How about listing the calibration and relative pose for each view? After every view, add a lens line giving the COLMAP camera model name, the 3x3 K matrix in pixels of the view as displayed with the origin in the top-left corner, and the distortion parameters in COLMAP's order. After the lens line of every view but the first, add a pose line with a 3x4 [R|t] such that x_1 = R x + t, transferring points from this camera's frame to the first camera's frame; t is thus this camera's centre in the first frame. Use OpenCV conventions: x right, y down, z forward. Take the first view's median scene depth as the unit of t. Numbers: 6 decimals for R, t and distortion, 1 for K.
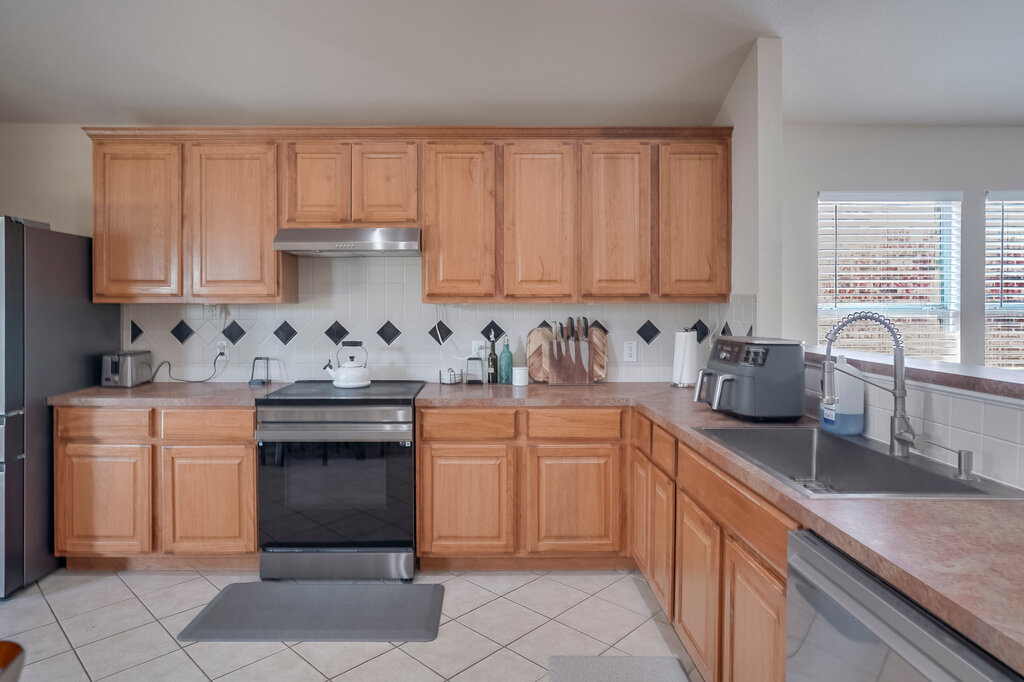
lens RADIAL K [[613.8, 0, 508.3], [0, 613.8, 310.4], [0, 0, 1]] dist [-0.033146, 0.008334]
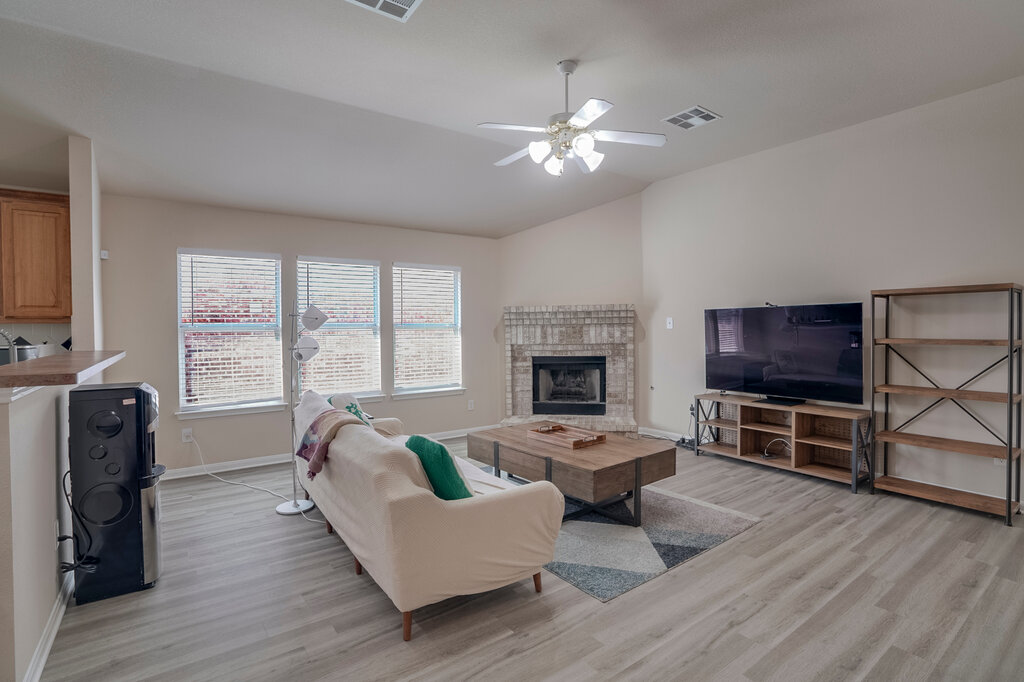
lens RADIAL K [[482.5, 0, 542.3], [0, 482.5, 330.0], [0, 0, 1]] dist [-0.034669, 0.006295]
pose [[0.805183, -0.006365, 0.592992, 0.583315], [0.010083, 0.999945, -0.002958, 0.017085], [-0.592940, 0.008361, 0.805203, -0.476036]]
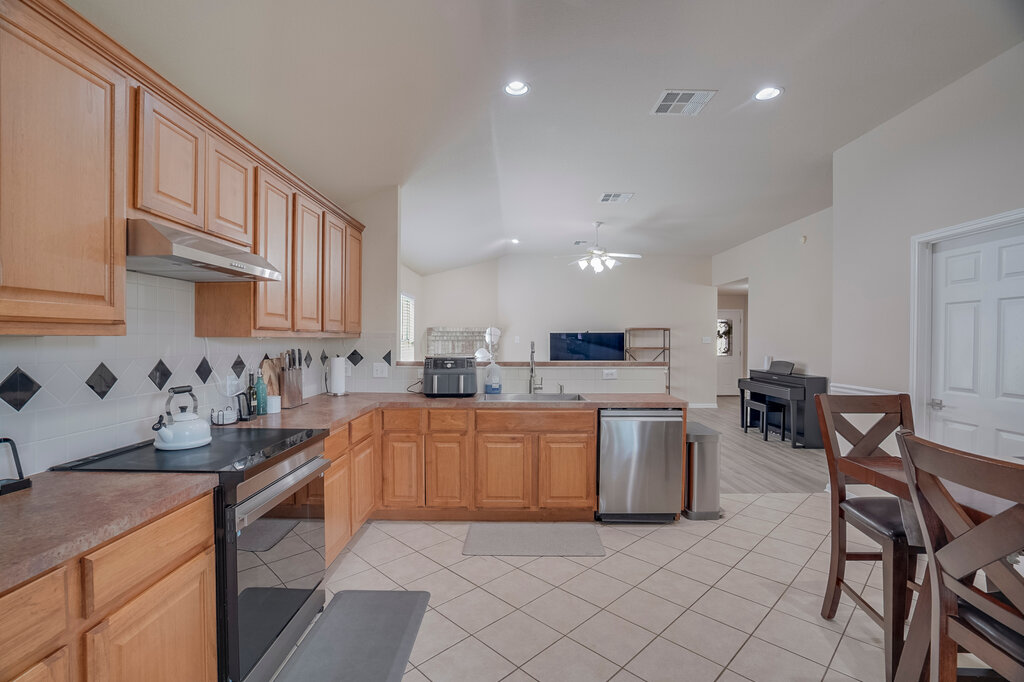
lens RADIAL K [[482.5, 0, 511.6], [0, 482.5, 342.4], [0, 0, 1]] dist [-0.034669, 0.006295]
pose [[0.008475, -0.003380, 0.999958, -0.993773], [0.007129, 0.999969, 0.003319, -0.002216], [-0.999939, 0.007100, 0.008499, 0.695634]]
